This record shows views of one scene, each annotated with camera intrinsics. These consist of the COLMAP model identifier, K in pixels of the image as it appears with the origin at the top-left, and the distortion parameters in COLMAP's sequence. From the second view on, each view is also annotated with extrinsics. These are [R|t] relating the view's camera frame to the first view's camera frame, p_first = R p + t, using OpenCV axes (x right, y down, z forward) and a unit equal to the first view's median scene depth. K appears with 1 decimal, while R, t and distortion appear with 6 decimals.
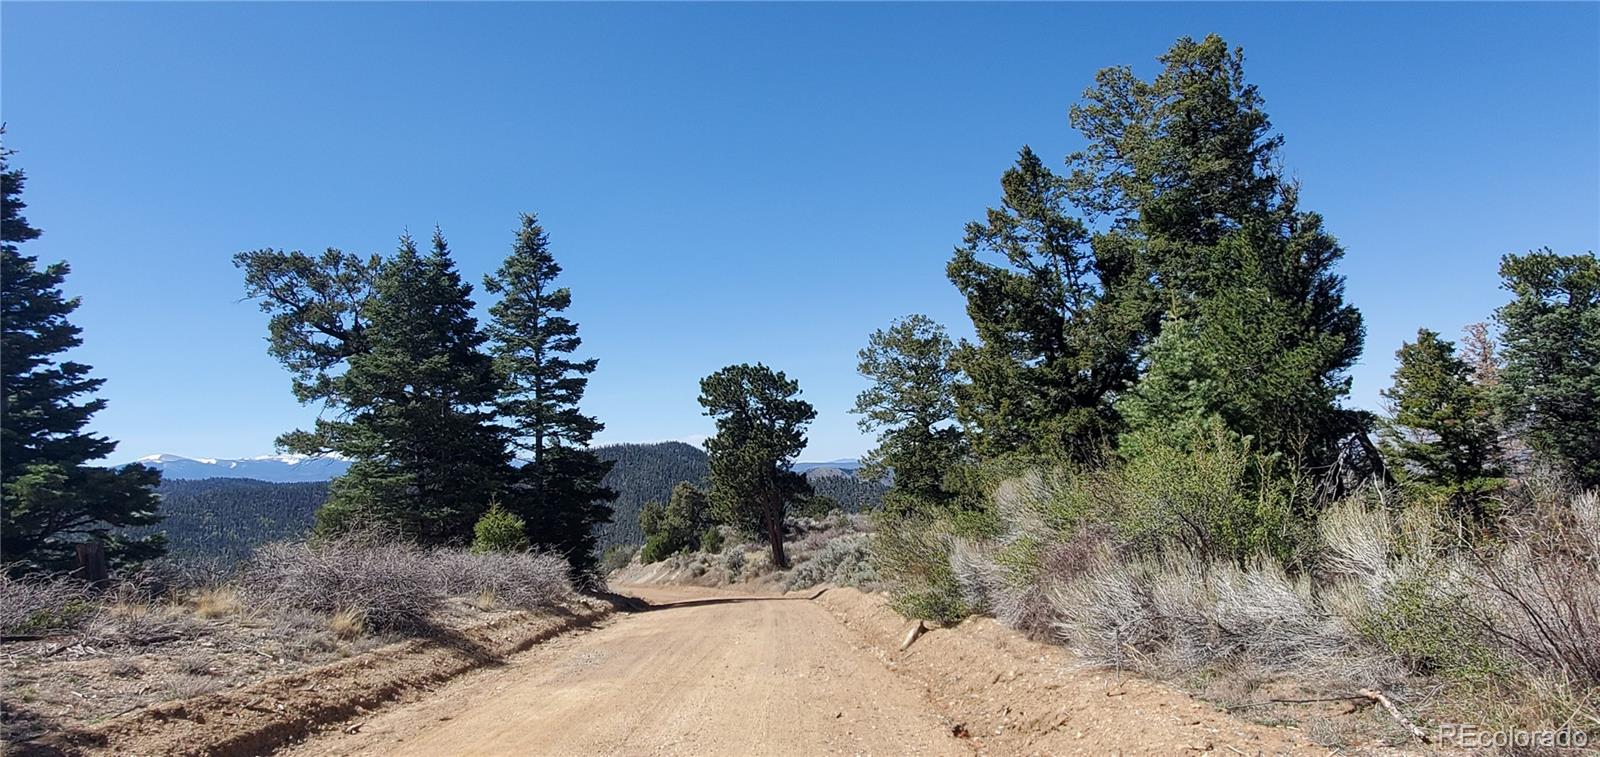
lens RADIAL K [[1001.4, 0, 805.0], [0, 1001.4, 364.2], [0, 0, 1]] dist [0.012252, -0.000943]
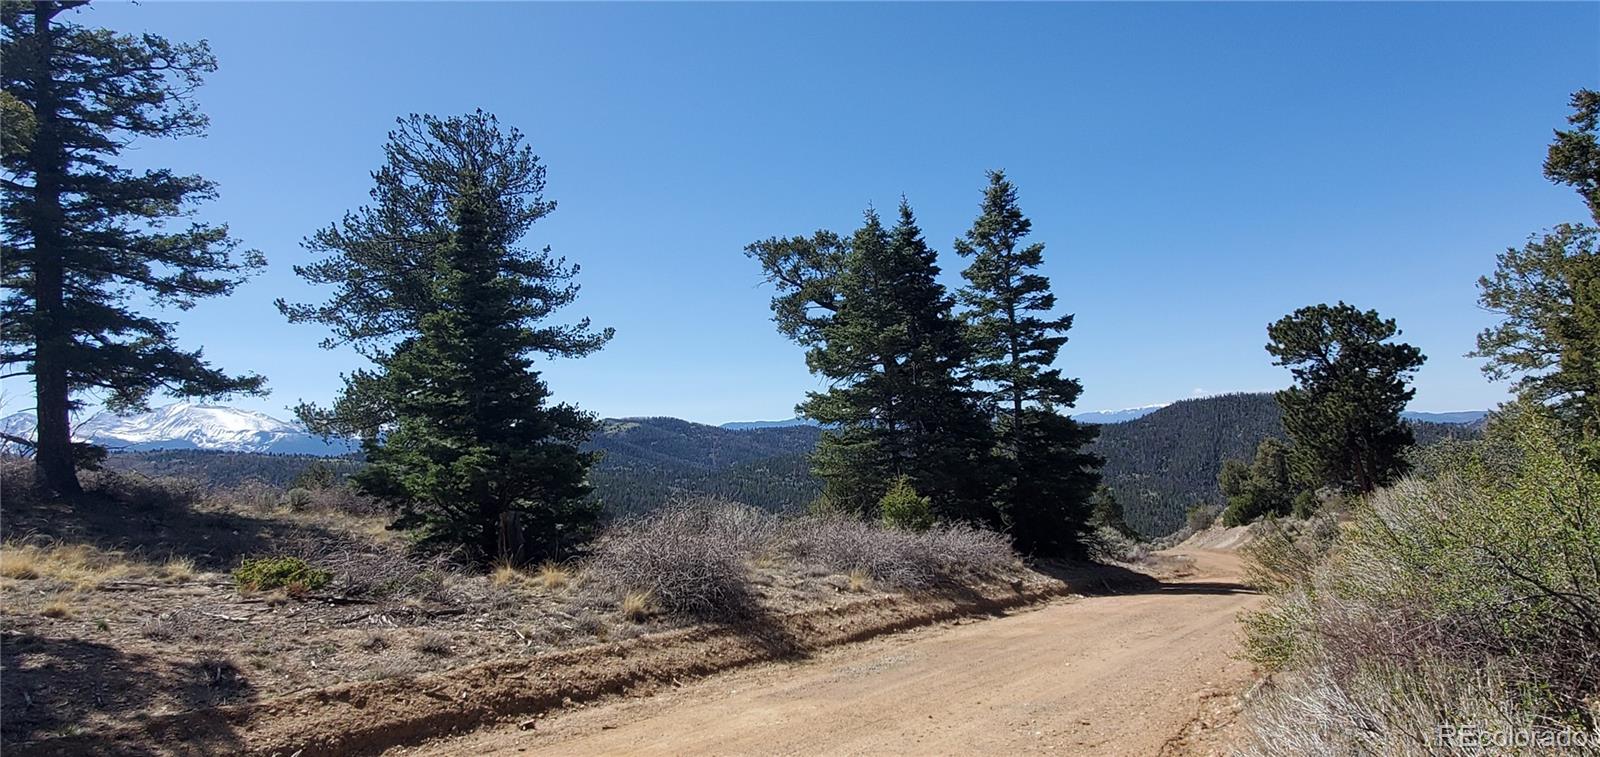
lens RADIAL K [[1001.4, 0, 805.0], [0, 1001.4, 364.2], [0, 0, 1]] dist [0.012252, -0.000943]
pose [[0.833831, -0.035754, -0.550861, 0.093200], [0.062188, 0.997632, 0.029381, -0.003698], [0.548506, -0.058756, 0.834080, 0.084624]]
